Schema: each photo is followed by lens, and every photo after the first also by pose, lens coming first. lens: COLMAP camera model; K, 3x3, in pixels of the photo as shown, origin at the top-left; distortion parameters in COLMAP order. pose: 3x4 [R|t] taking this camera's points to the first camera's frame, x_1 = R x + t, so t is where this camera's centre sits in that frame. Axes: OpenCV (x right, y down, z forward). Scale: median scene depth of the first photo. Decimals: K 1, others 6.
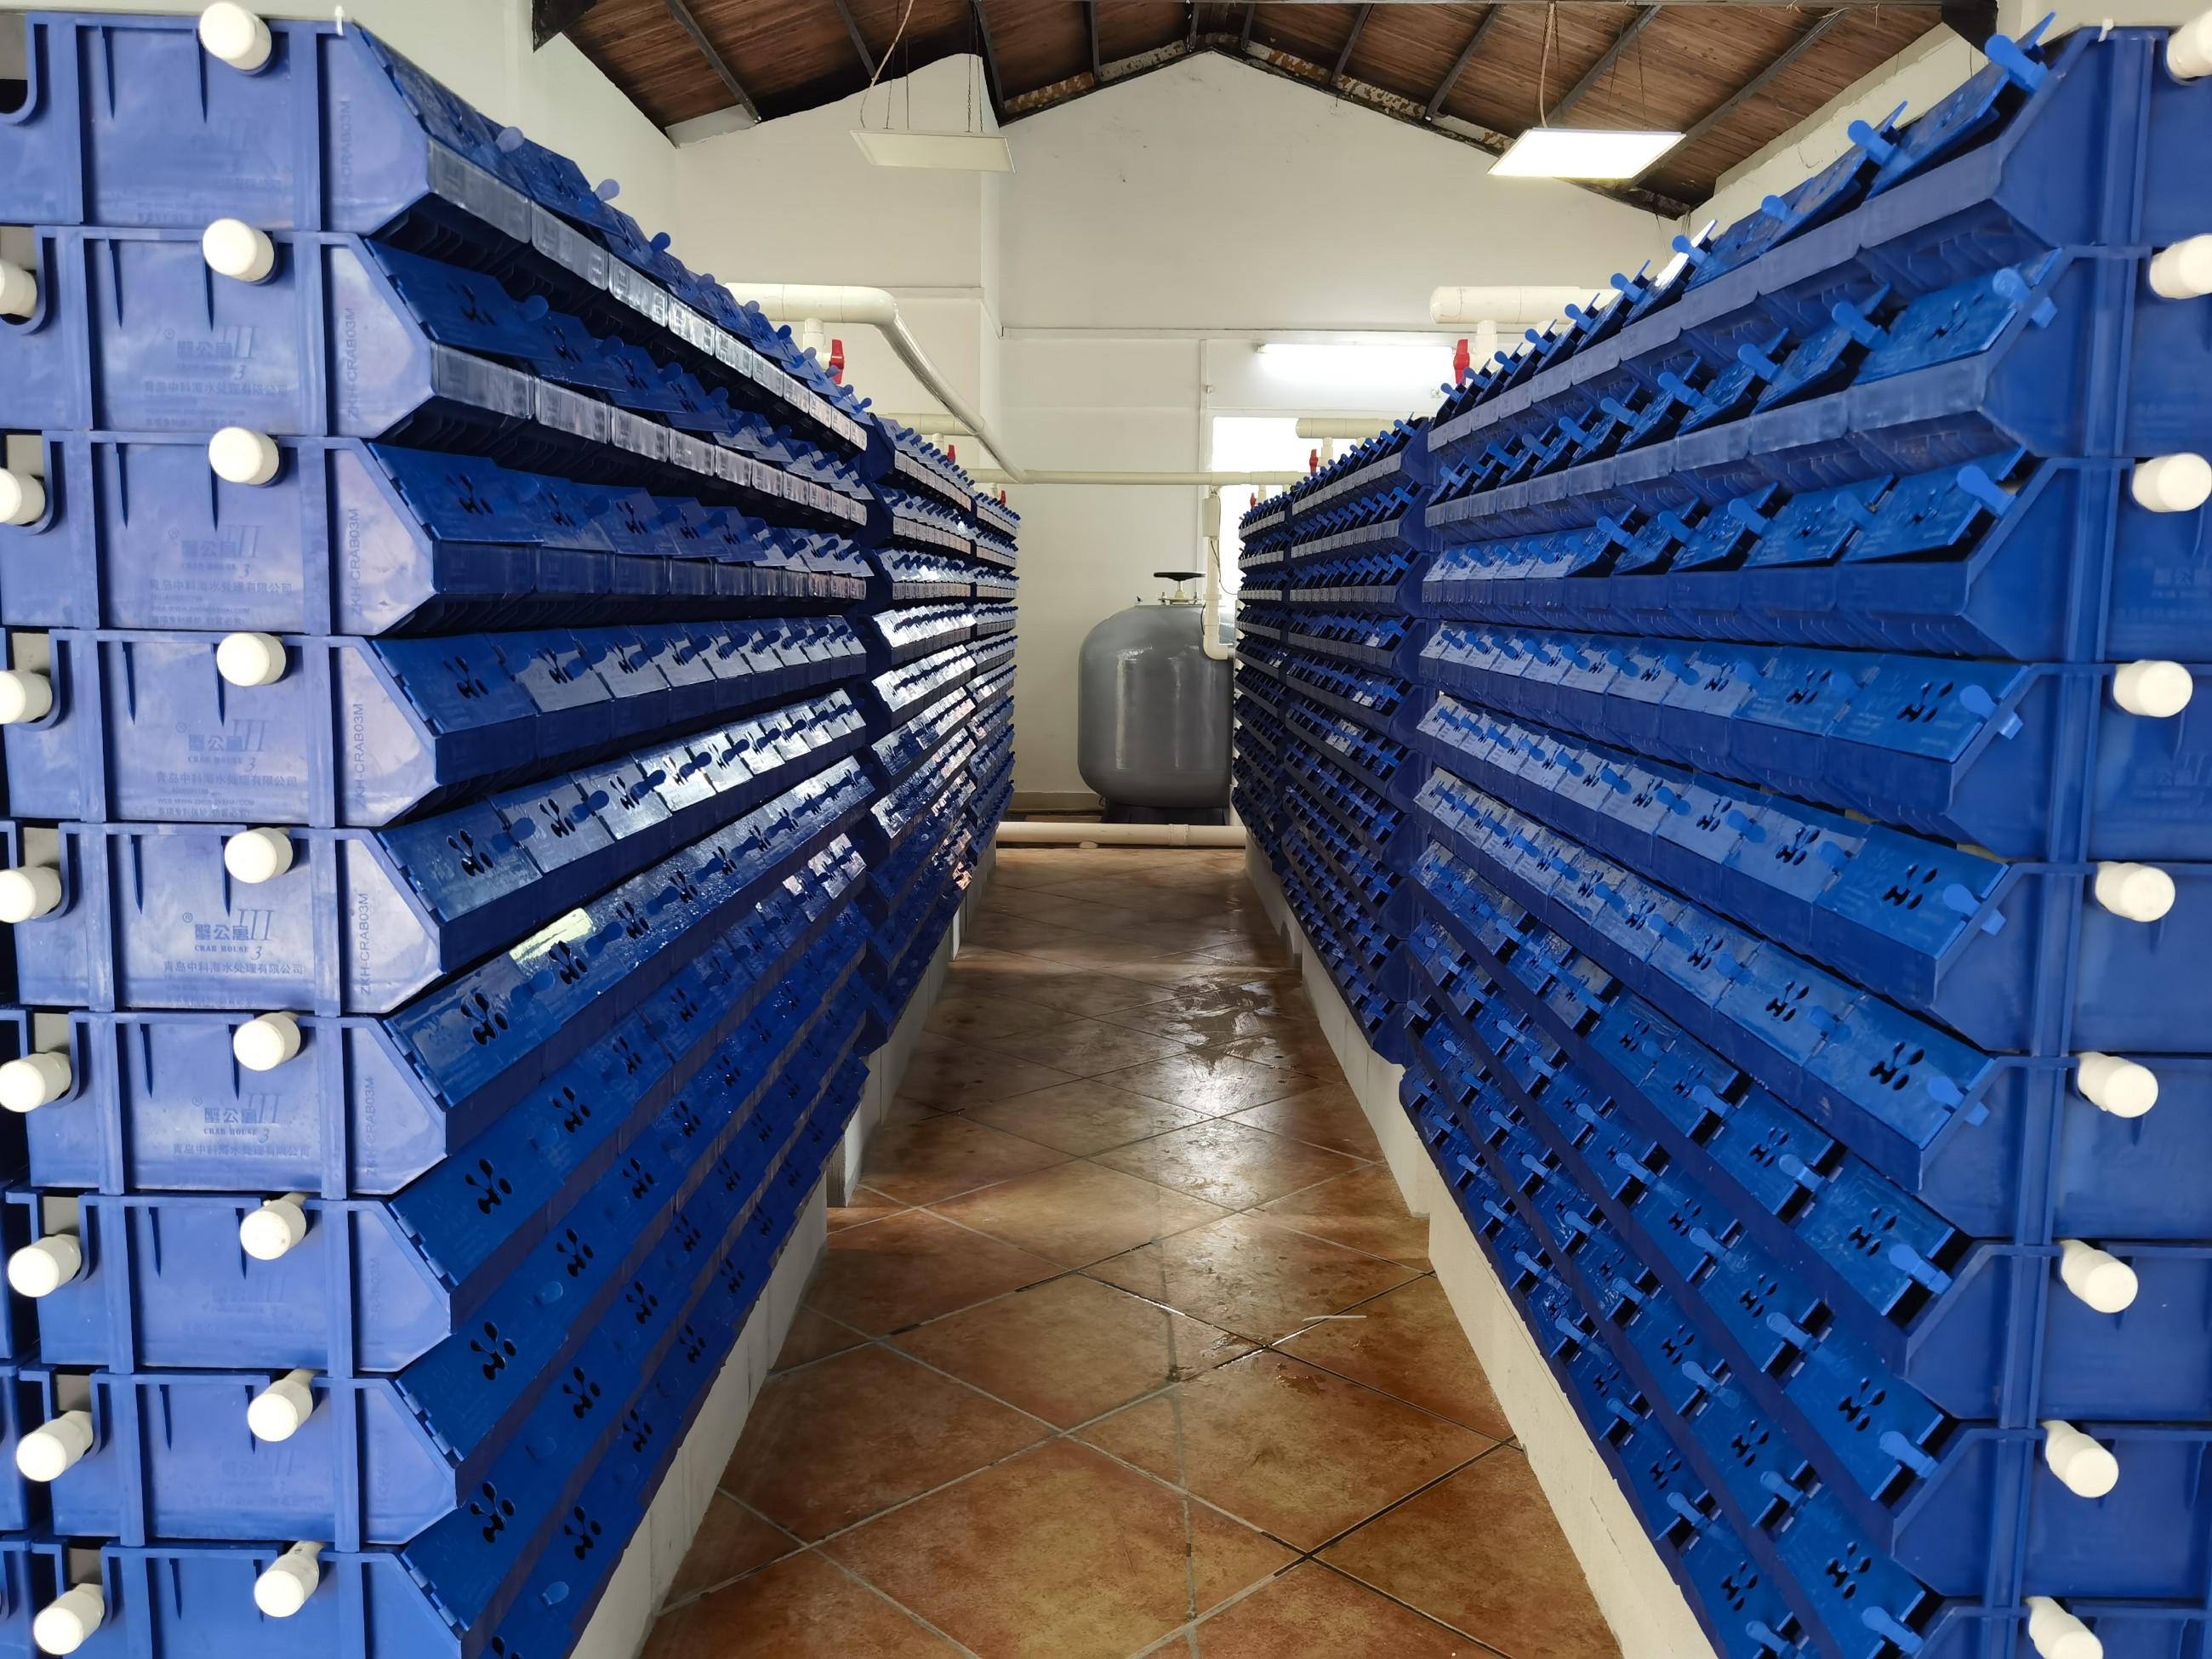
lens RADIAL K [[1762.2, 0, 1091.0], [0, 1762.2, 838.3], [0, 0, 1]] dist [-0.001526, 0.025150]
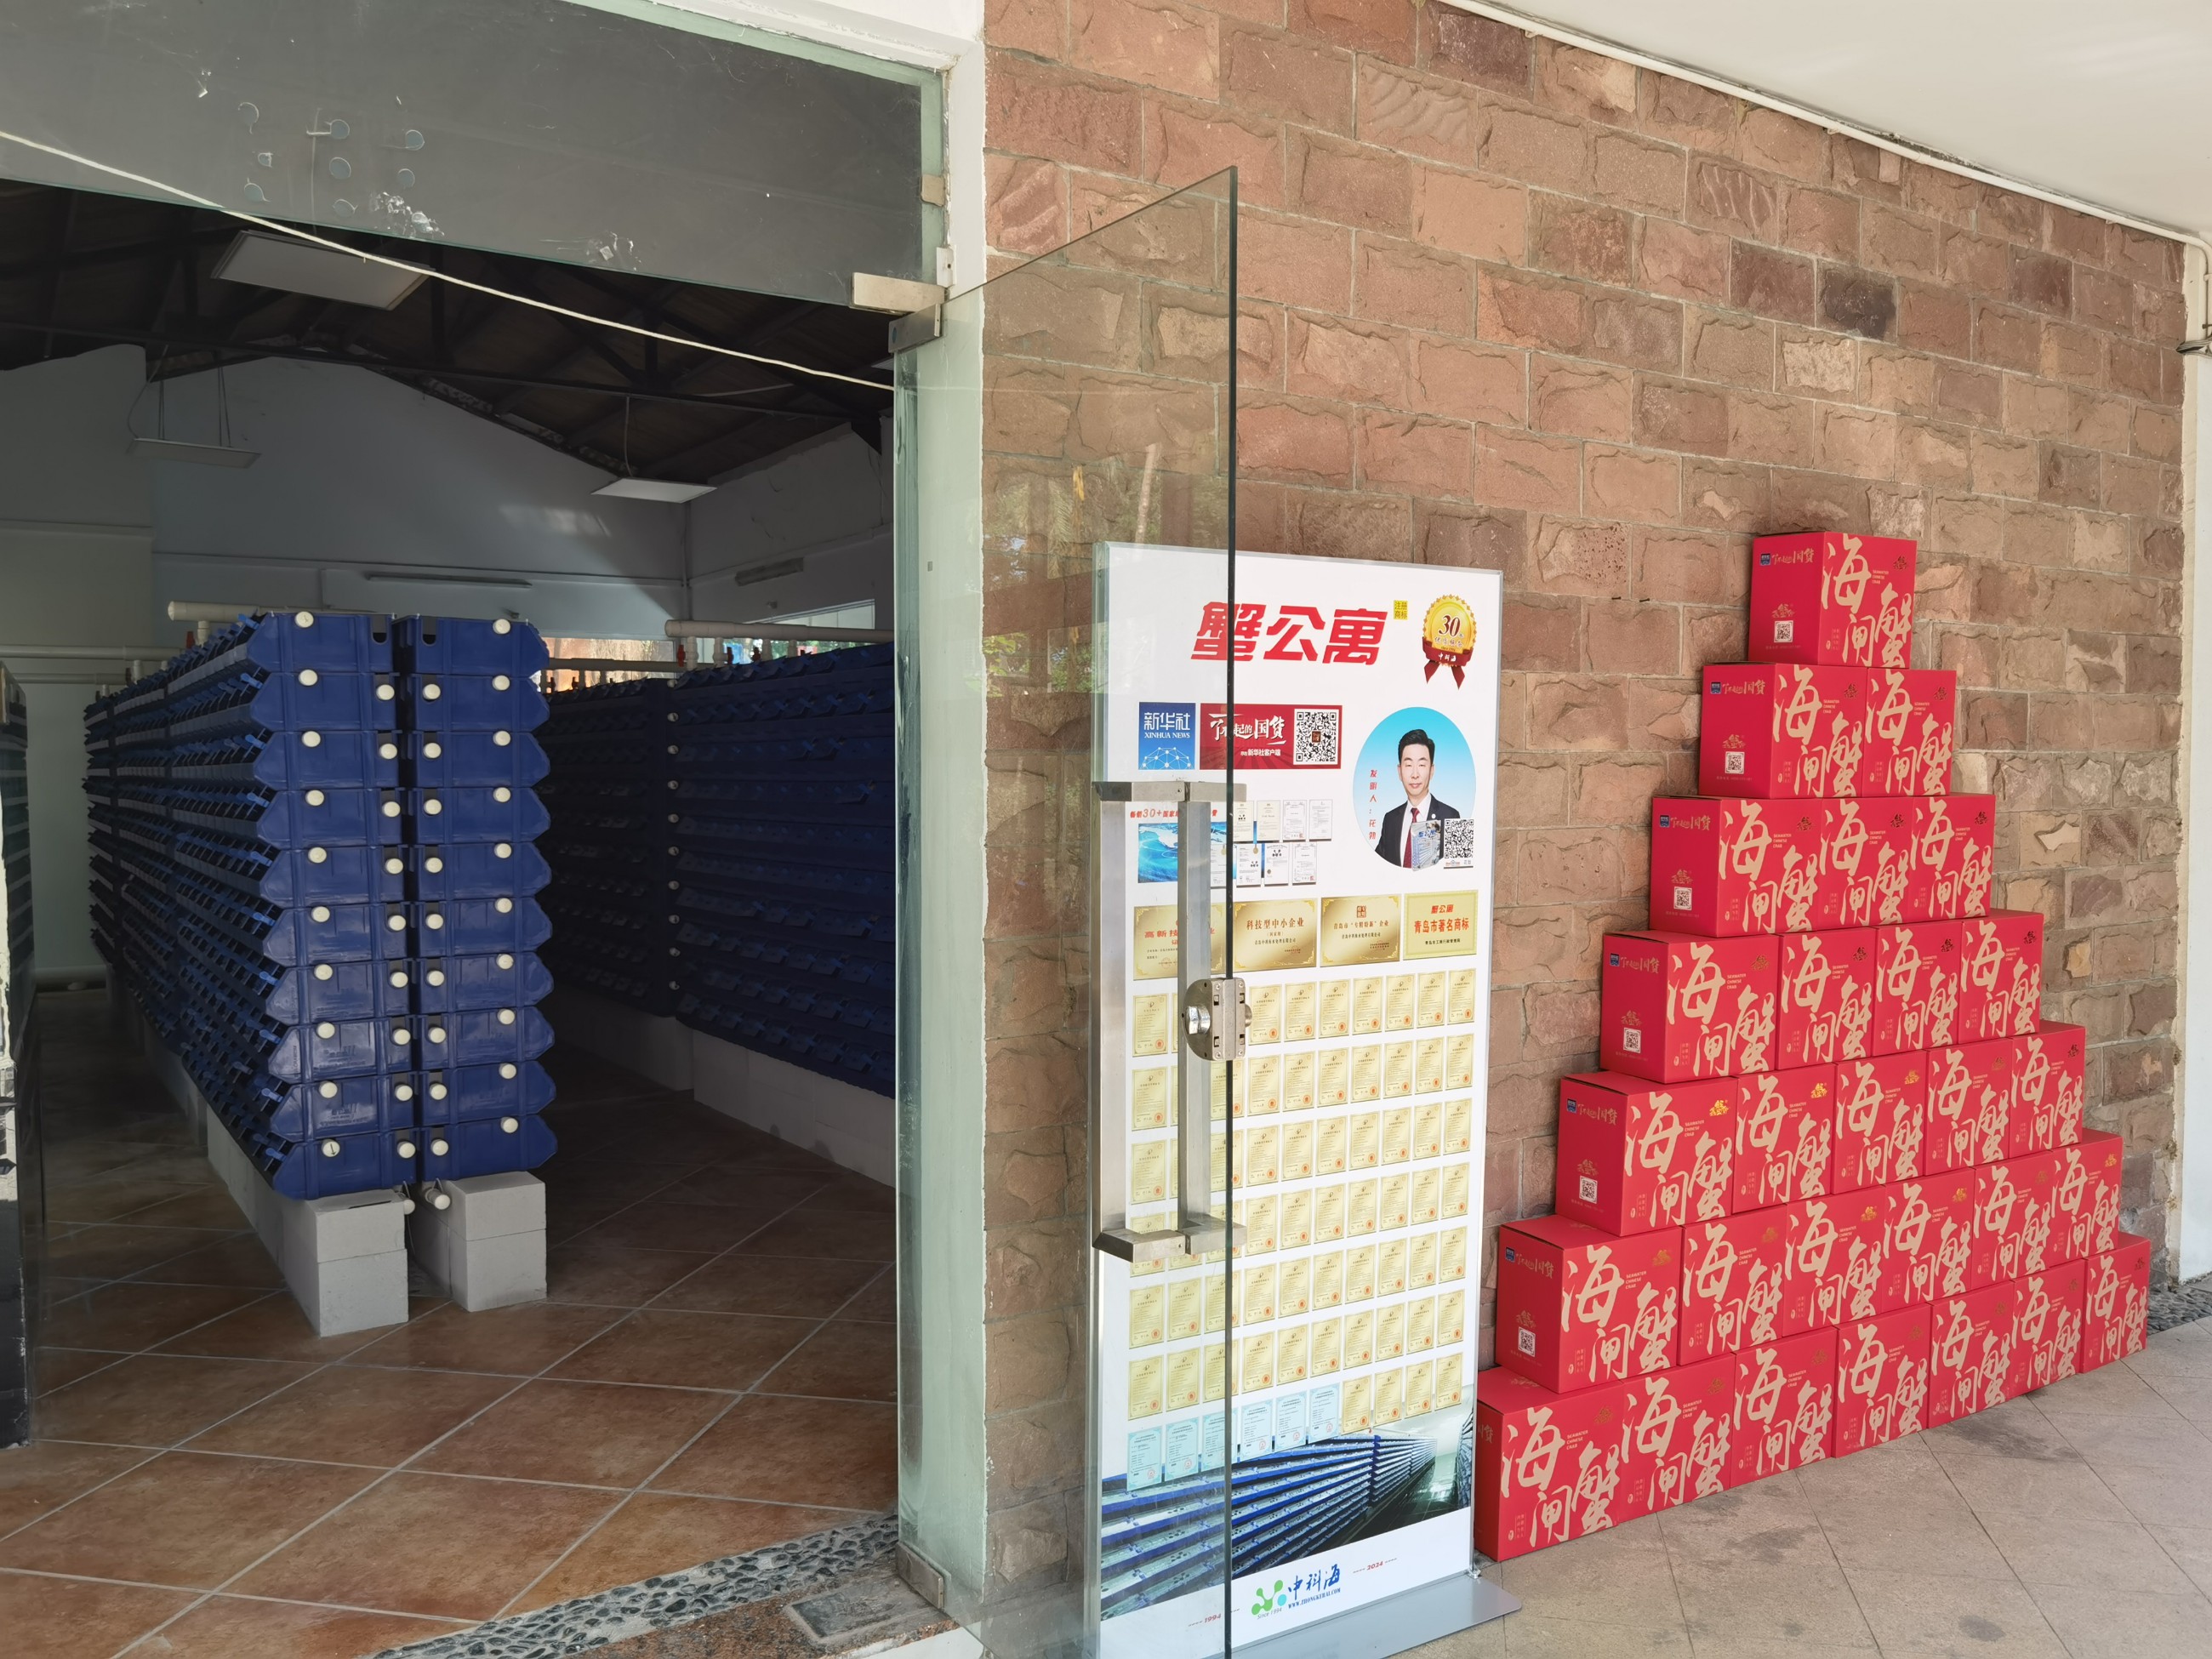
lens RADIAL K [[1714.7, 0, 1101.3], [0, 1714.7, 836.5], [0, 0, 1]] dist [0.005557, 0.020366]
pose [[0.828294, -0.041003, 0.558791, -0.227471], [0.093193, 0.993508, -0.065238, 0.051579], [-0.552489, 0.106112, 0.826738, -0.400829]]
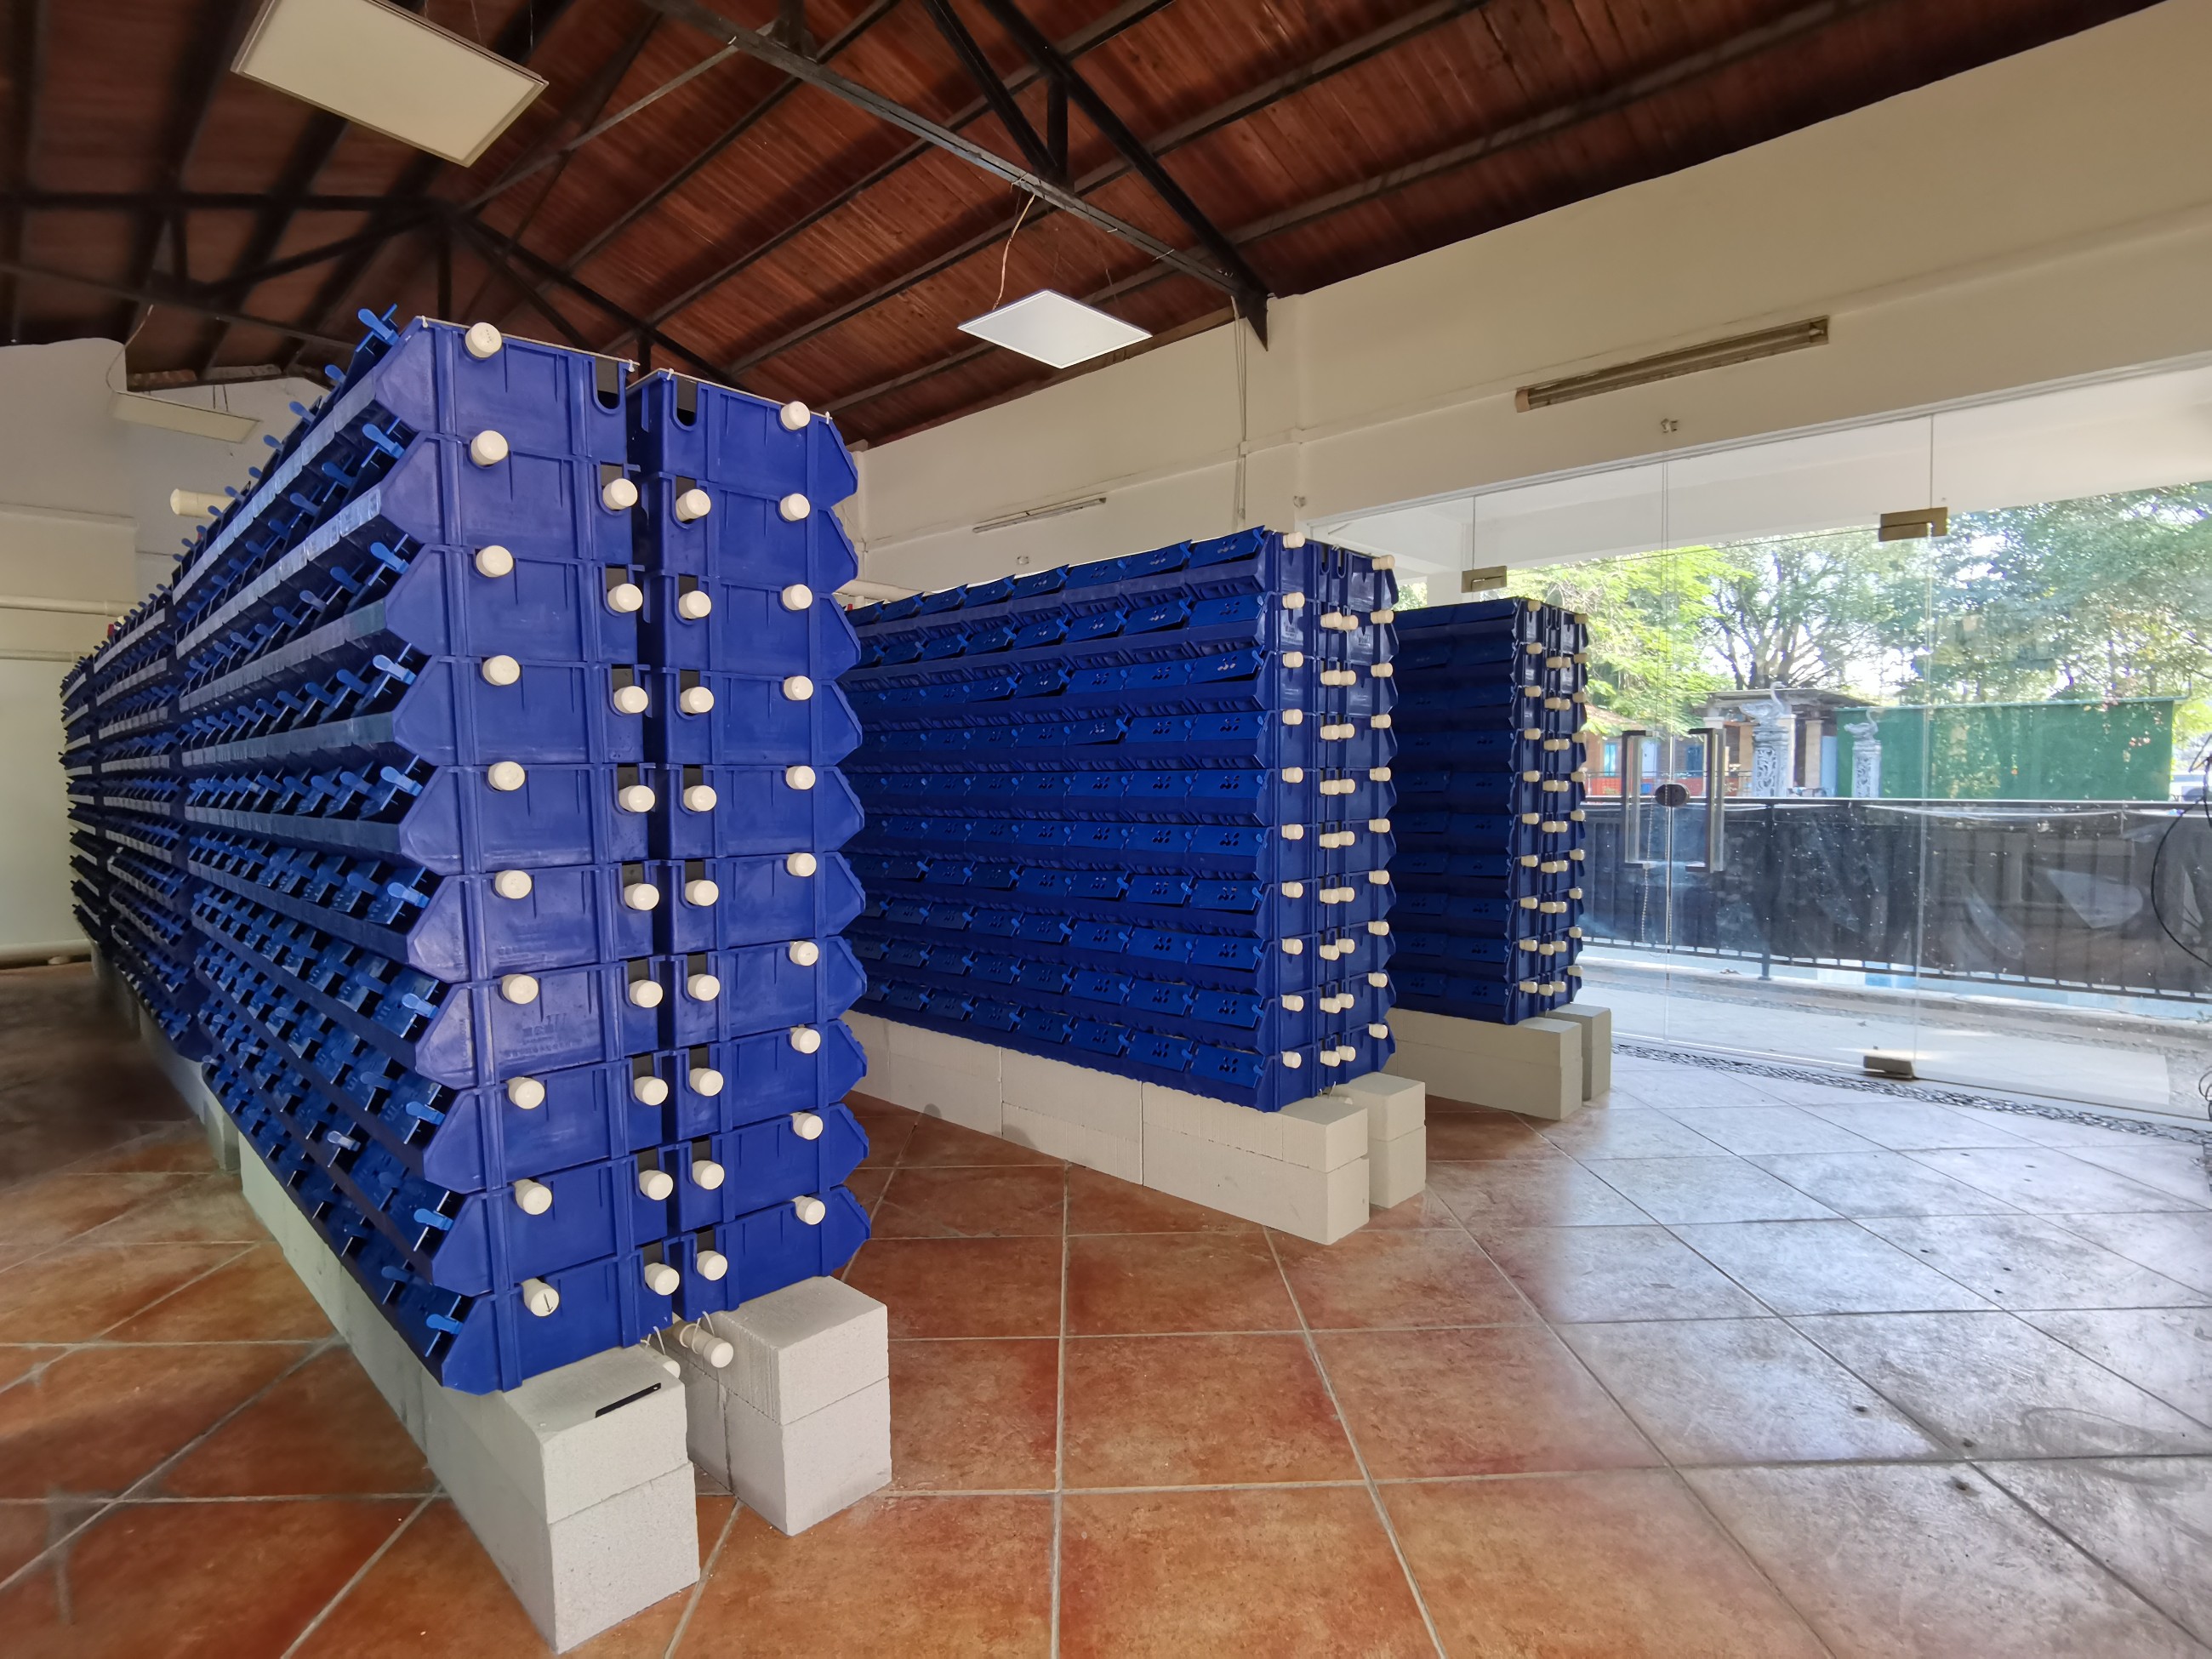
lens RADIAL K [[1093.8, 0, 1088.2], [0, 1093.8, 844.8], [0, 0, 1]] dist [-0.009790, 0.000002]
pose [[0.688405, -0.060902, 0.722765, -0.199071], [0.113356, 0.993258, -0.024273, 0.027542], [-0.716414, 0.098639, 0.690667, -0.029980]]
